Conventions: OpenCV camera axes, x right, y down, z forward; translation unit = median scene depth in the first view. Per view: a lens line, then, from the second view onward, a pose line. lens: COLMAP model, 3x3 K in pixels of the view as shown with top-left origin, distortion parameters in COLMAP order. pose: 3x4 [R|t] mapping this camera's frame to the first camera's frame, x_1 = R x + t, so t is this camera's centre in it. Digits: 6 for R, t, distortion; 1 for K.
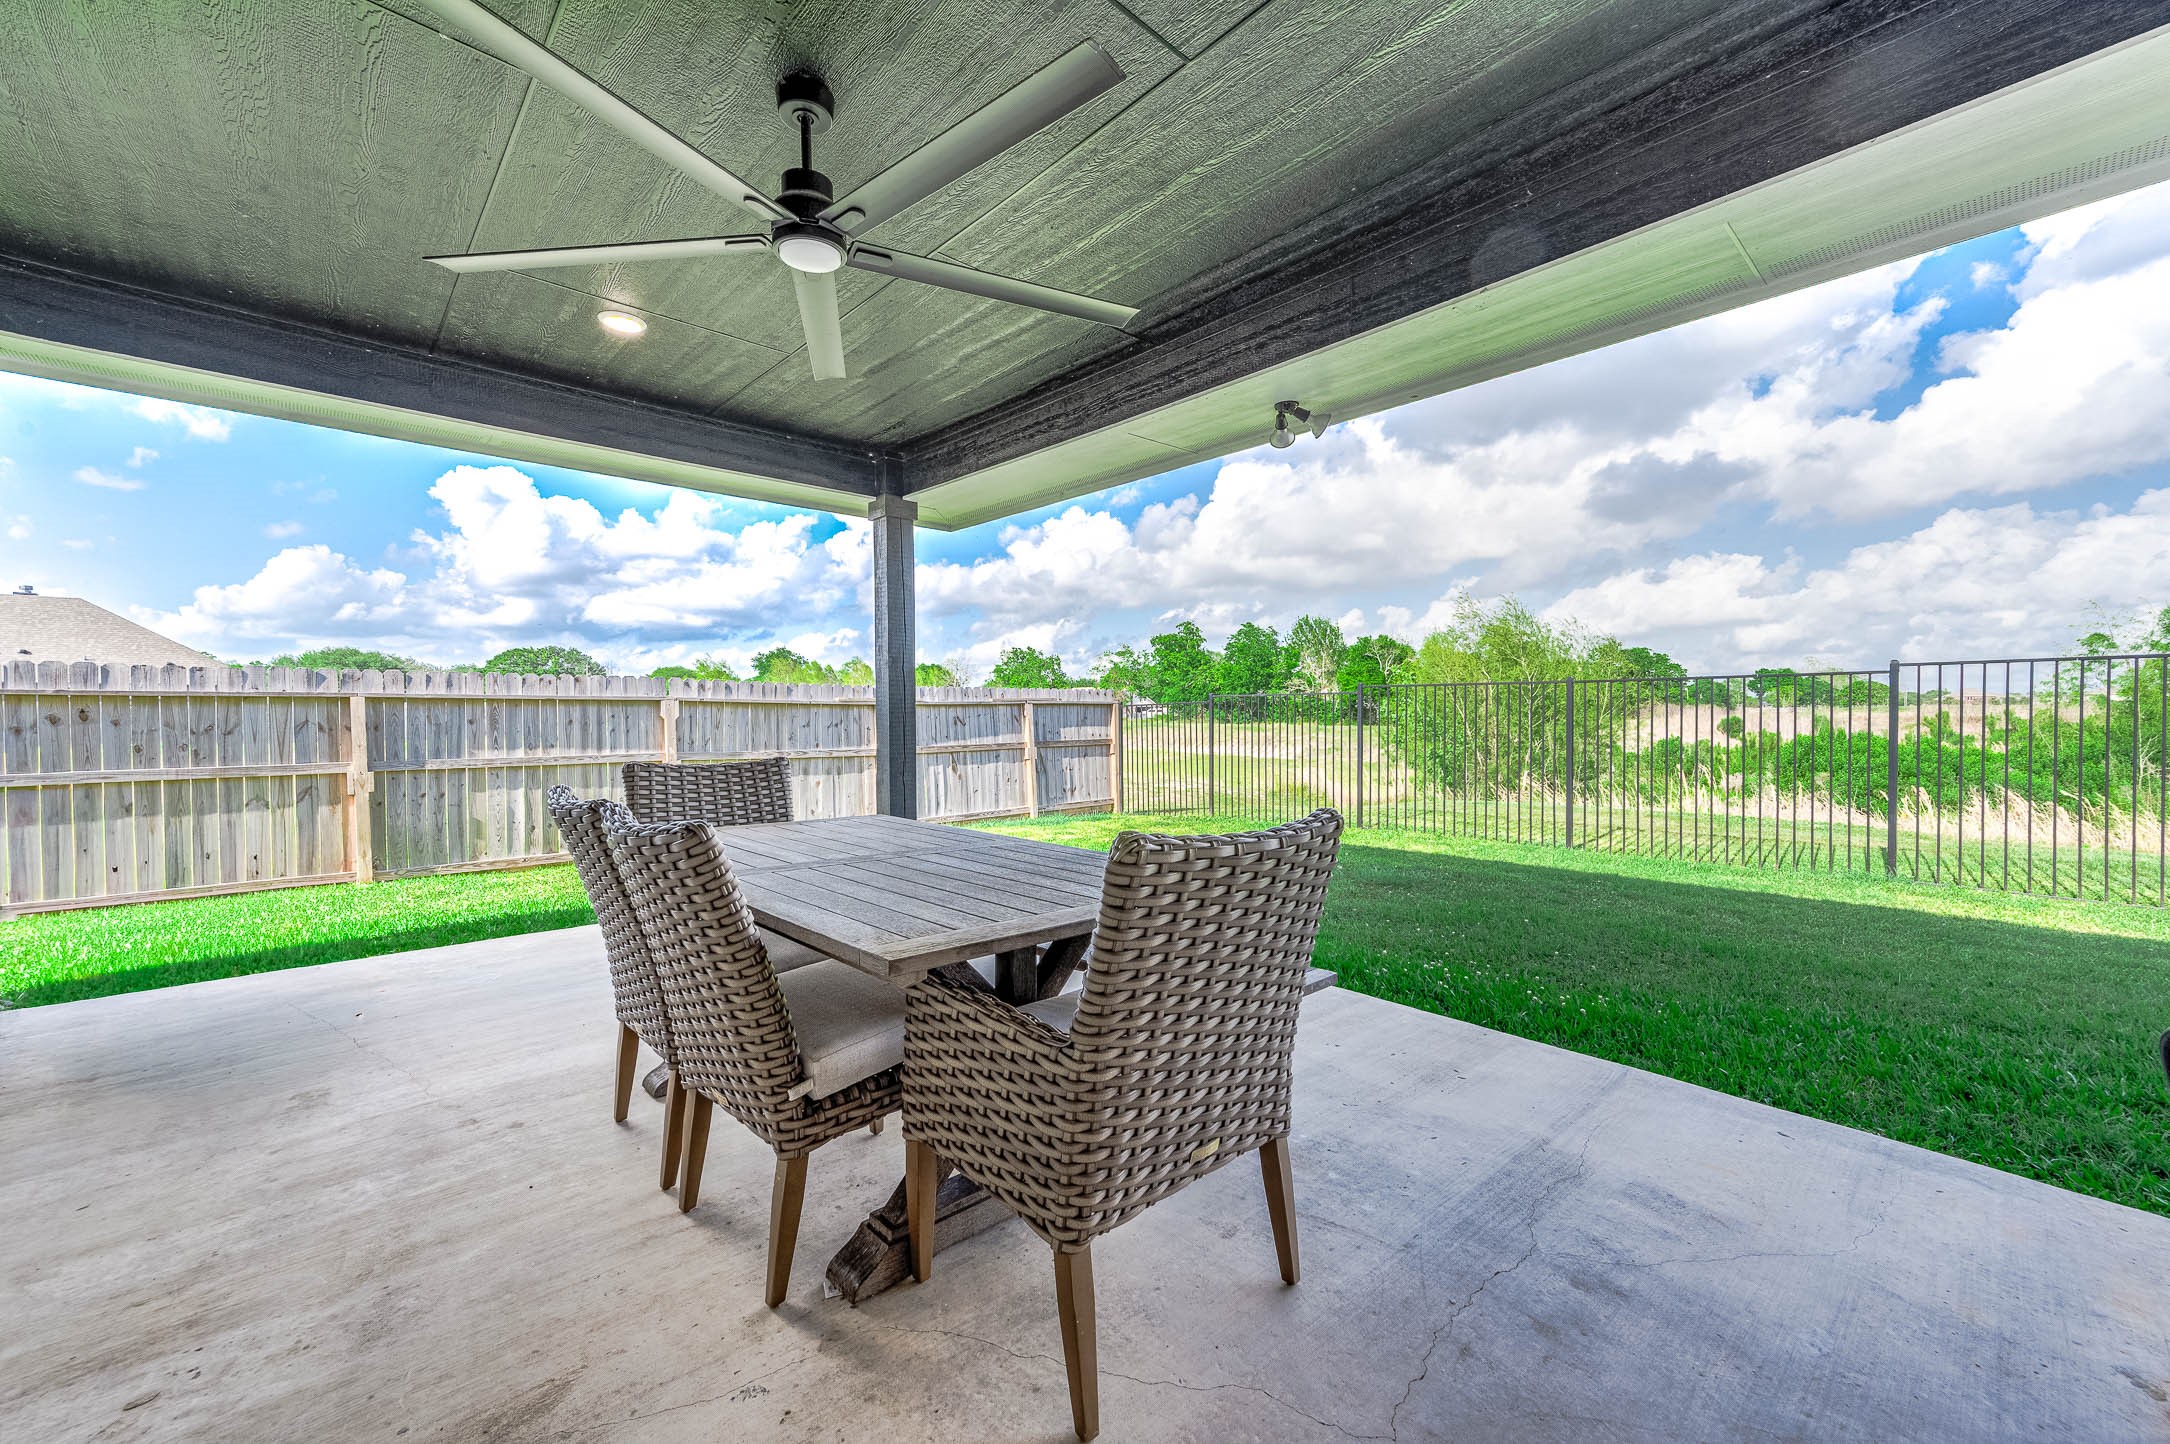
lens RADIAL K [[855.2, 0, 1084.0], [0, 855.2, 713.0], [0, 0, 1]] dist [0.016943, -0.000051]
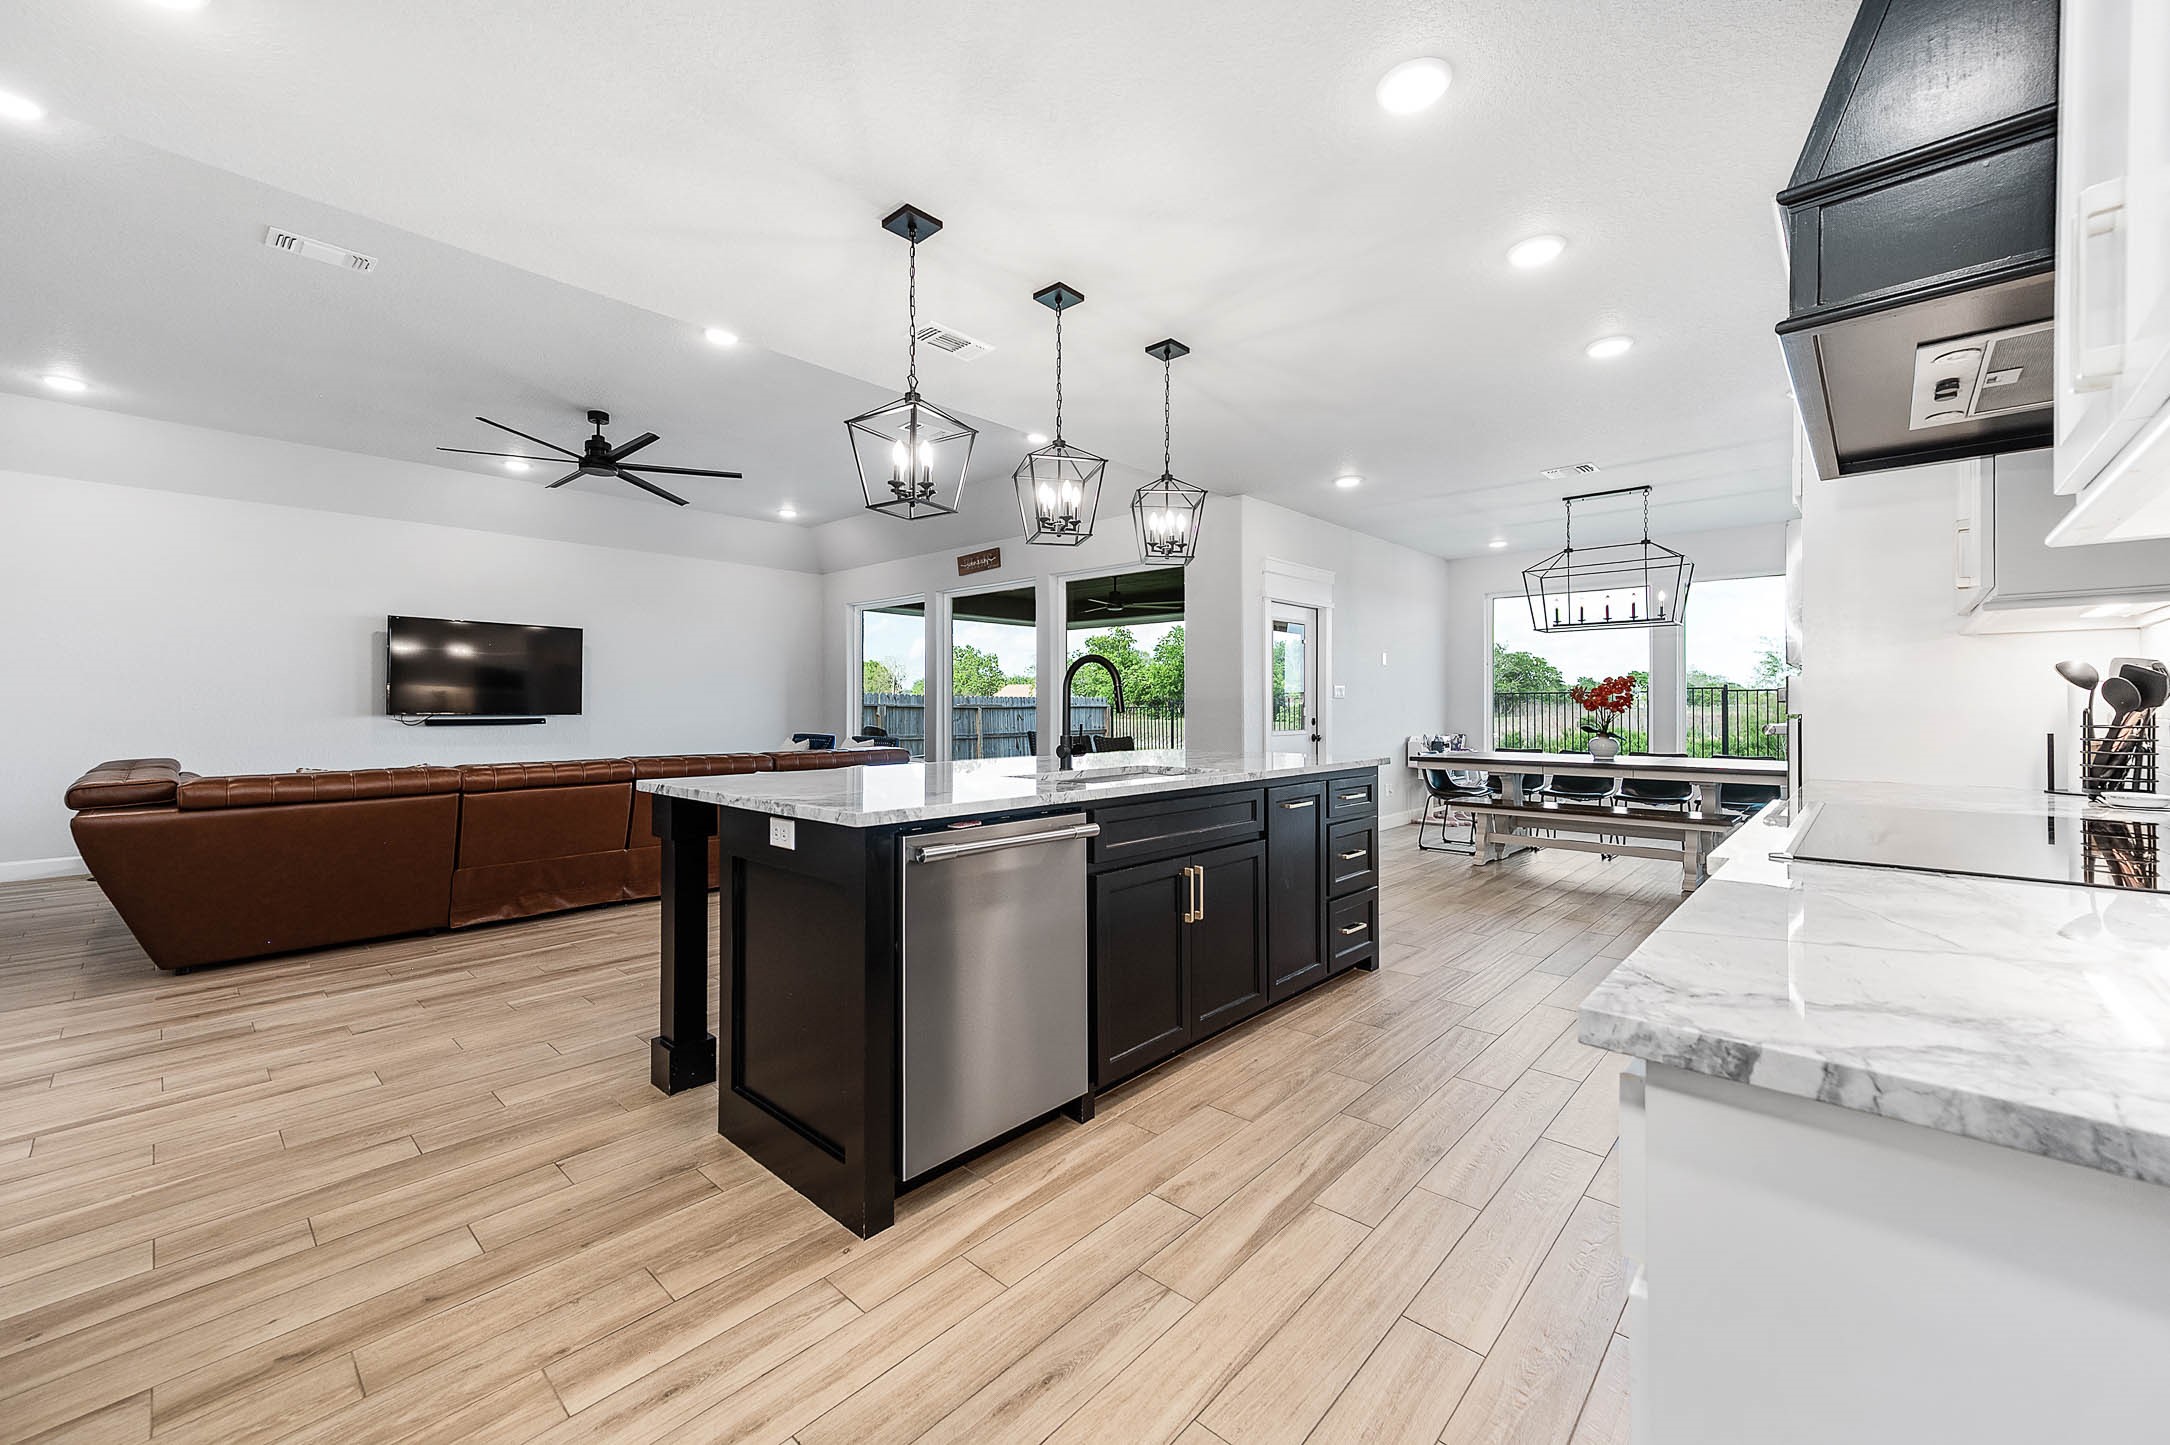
lens RADIAL K [[848.1, 0, 1083.5], [0, 848.1, 707.5], [0, 0, 1]] dist [0.013008, -0.000083]
pose [[0.996321, 0.003277, 0.085638, -0.242956], [-0.003169, 0.999994, -0.001397, -0.010984], [-0.085643, 0.001121, 0.996325, -0.902780]]
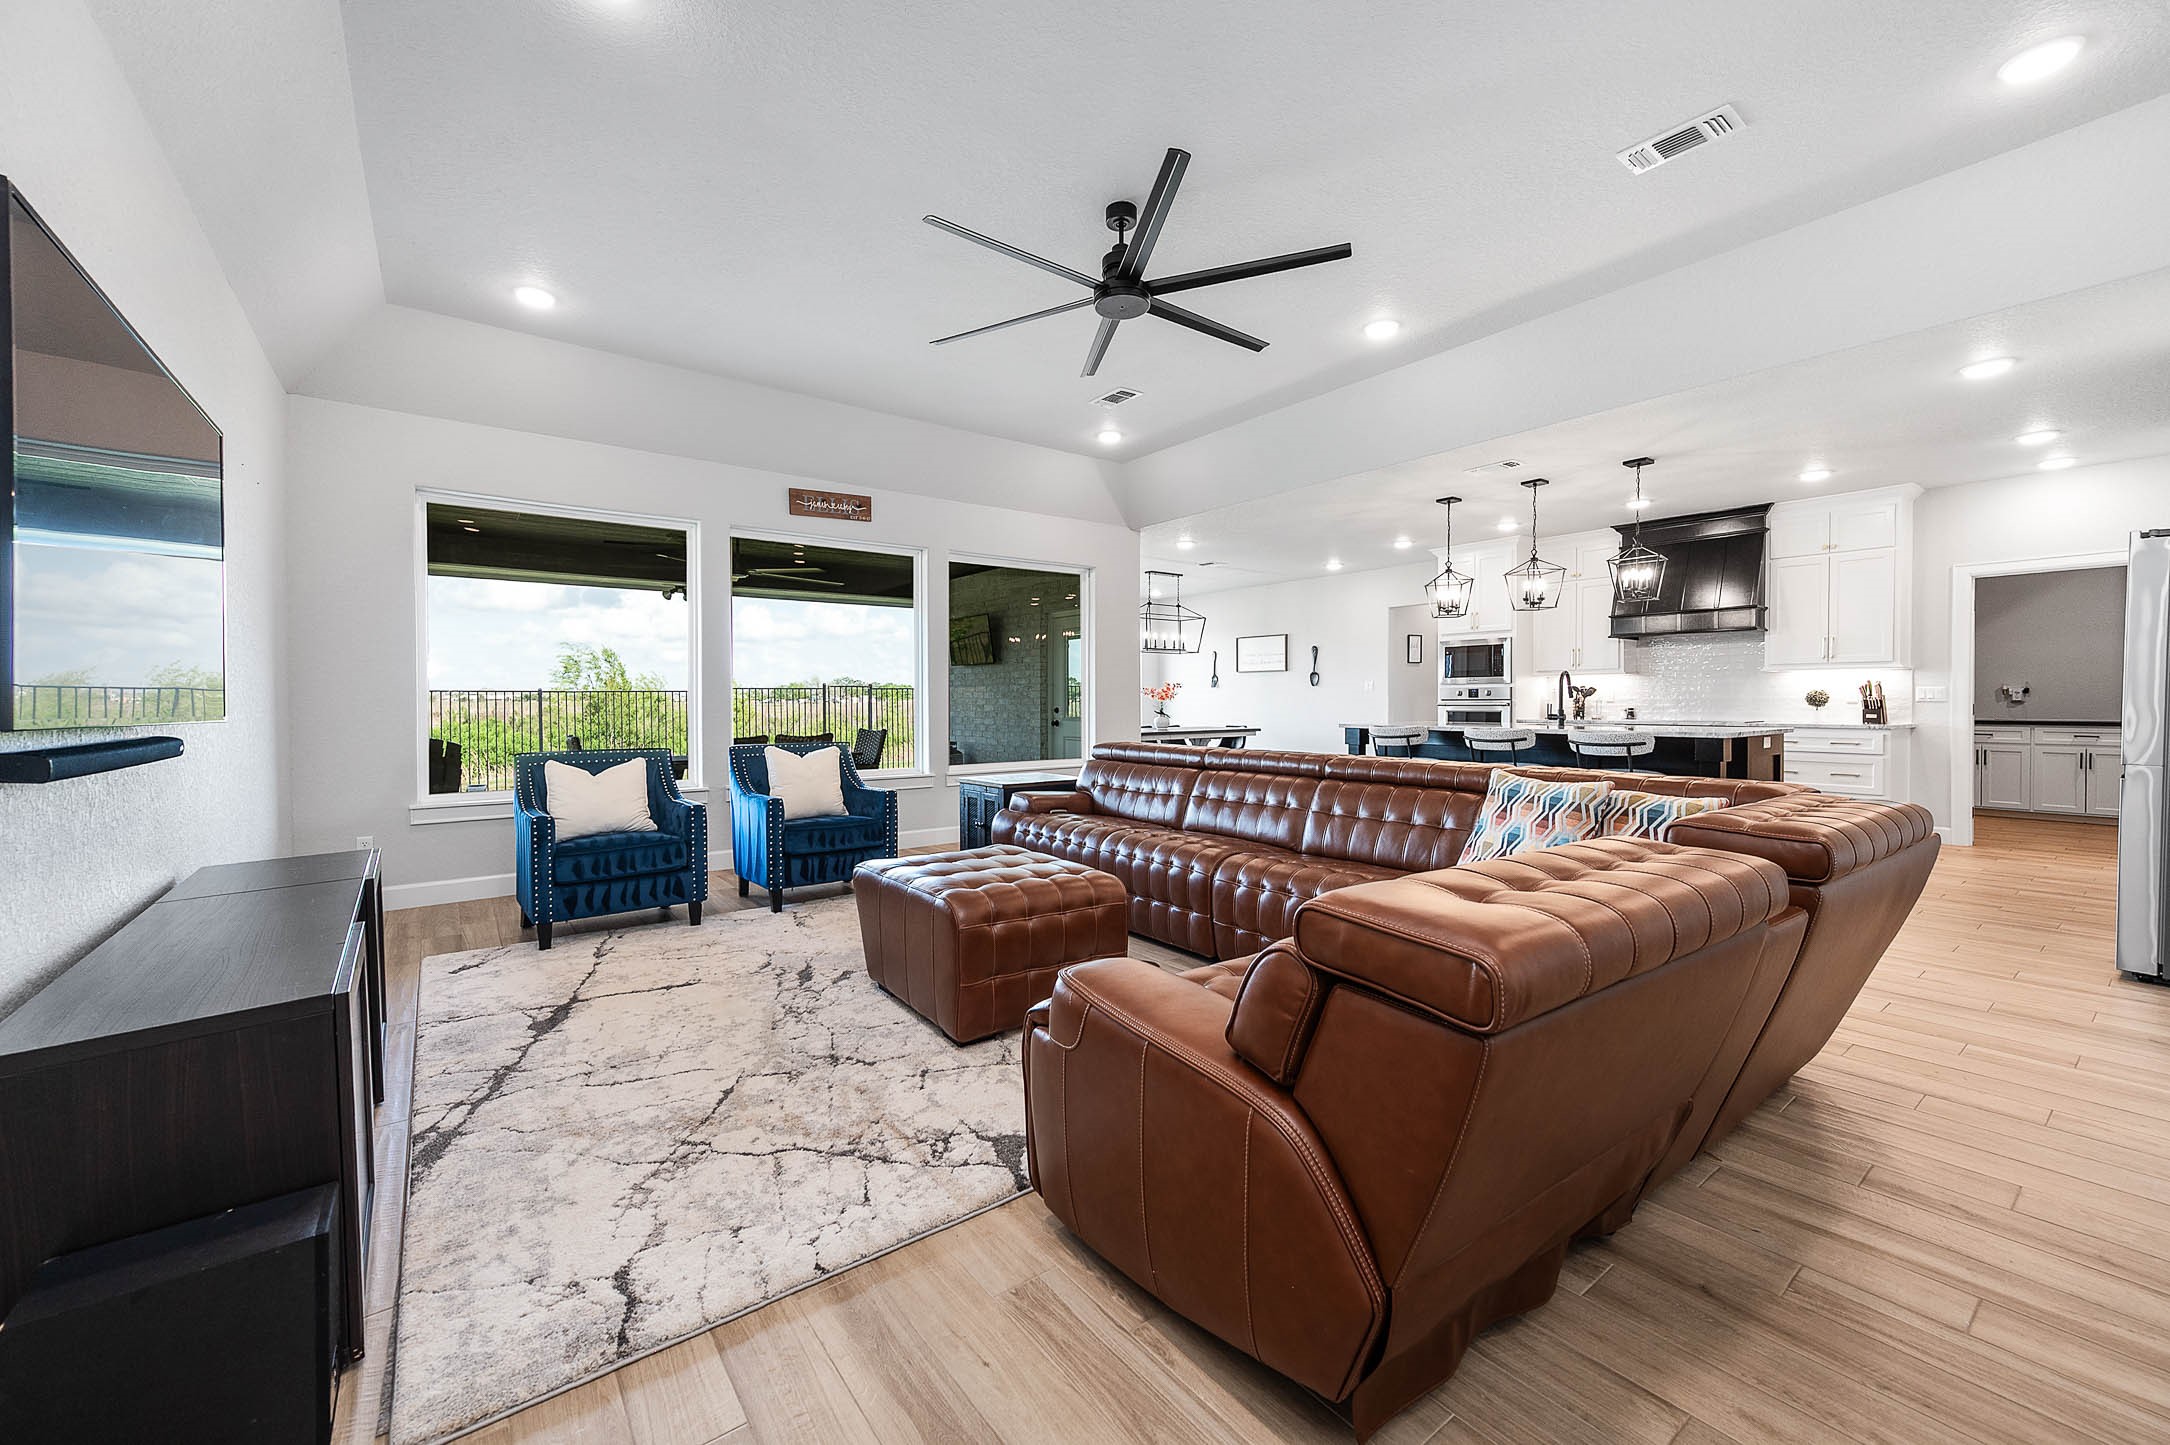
lens RADIAL K [[855.2, 0, 1084.0], [0, 855.2, 713.5], [0, 0, 1]] dist [0.016943, -0.000051]
pose [[0.089000, -0.011545, 0.995965, -1.020718], [0.006338, 0.999919, 0.011024, -0.006928], [-0.996011, 0.005331, 0.089066, -0.179777]]
